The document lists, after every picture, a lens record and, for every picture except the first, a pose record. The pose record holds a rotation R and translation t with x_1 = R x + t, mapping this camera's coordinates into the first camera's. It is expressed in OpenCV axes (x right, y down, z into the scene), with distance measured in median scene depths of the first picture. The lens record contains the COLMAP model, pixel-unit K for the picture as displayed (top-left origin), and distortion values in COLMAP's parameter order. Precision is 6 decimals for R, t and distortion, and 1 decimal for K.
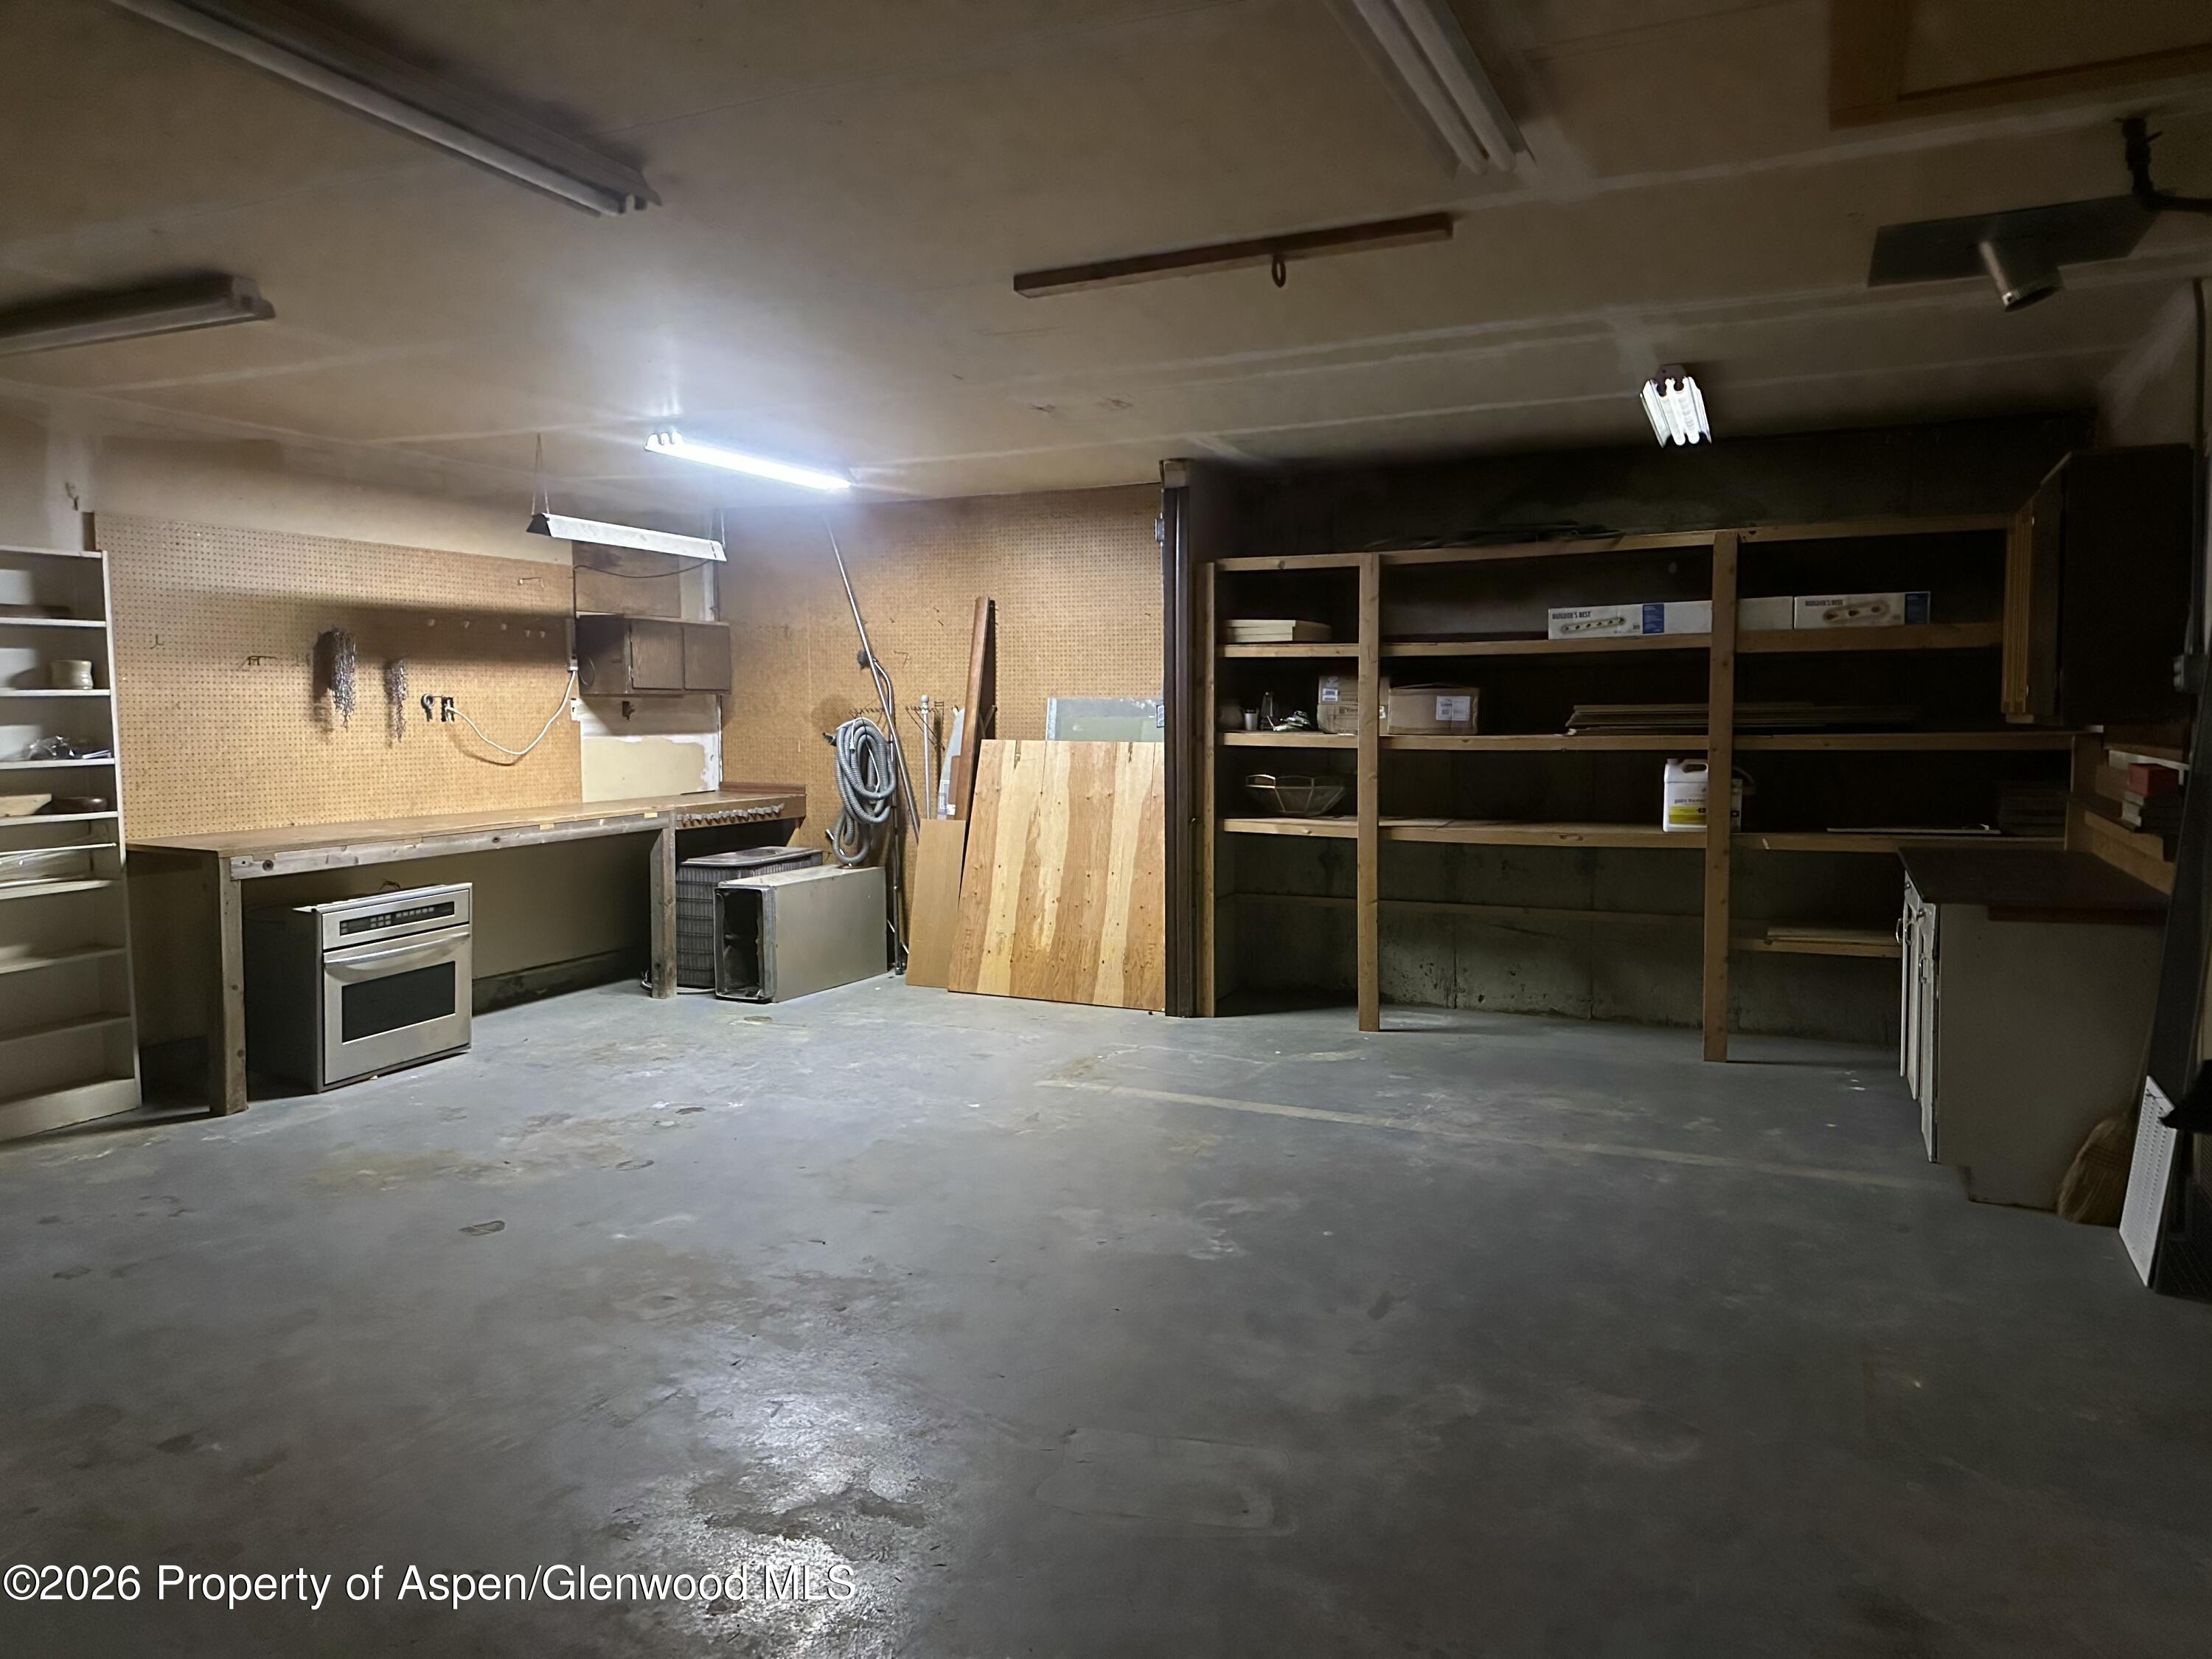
lens RADIAL K [[1553.1, 0, 1106.0], [0, 1553.1, 829.5], [0, 0, 1]] dist [0.150476, -0.205395]
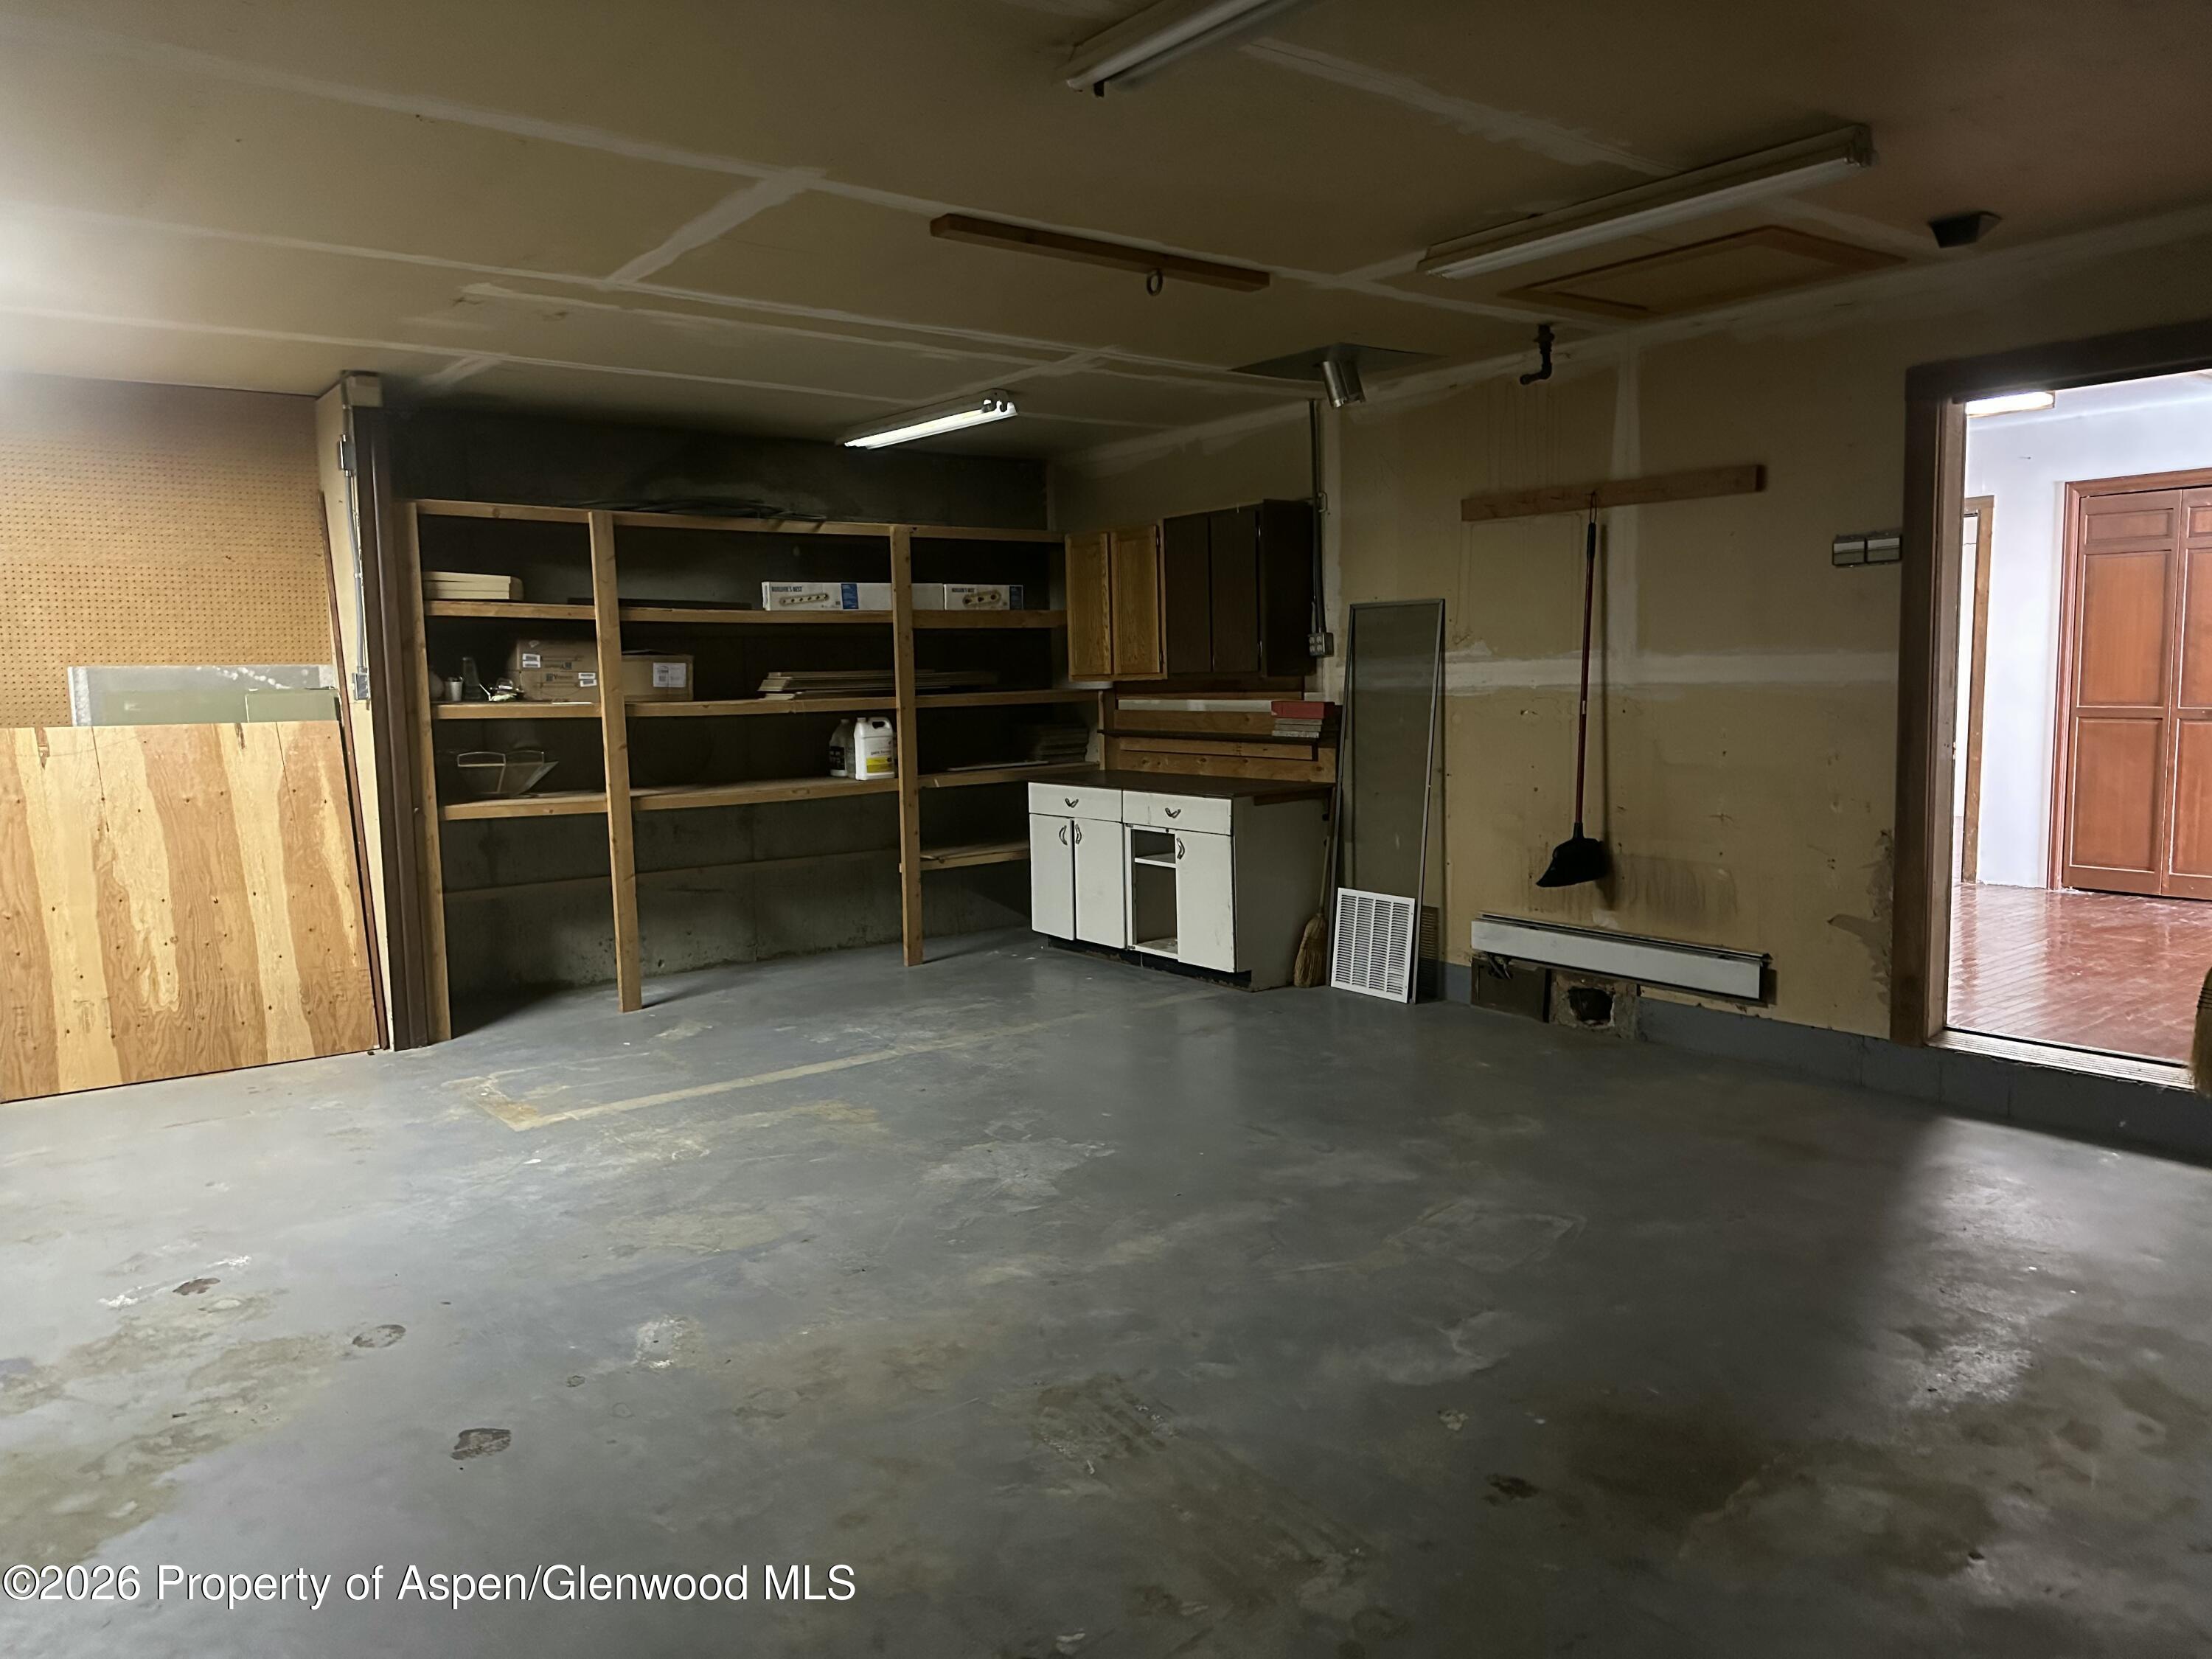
lens RADIAL K [[1553.1, 0, 1106.0], [0, 1553.1, 829.5], [0, 0, 1]] dist [0.150476, -0.205395]
pose [[0.455503, -0.093611, 0.885299, -0.556196], [0.087837, 0.994330, 0.059946, -0.014741], [-0.885891, 0.050456, 0.461142, 0.293376]]
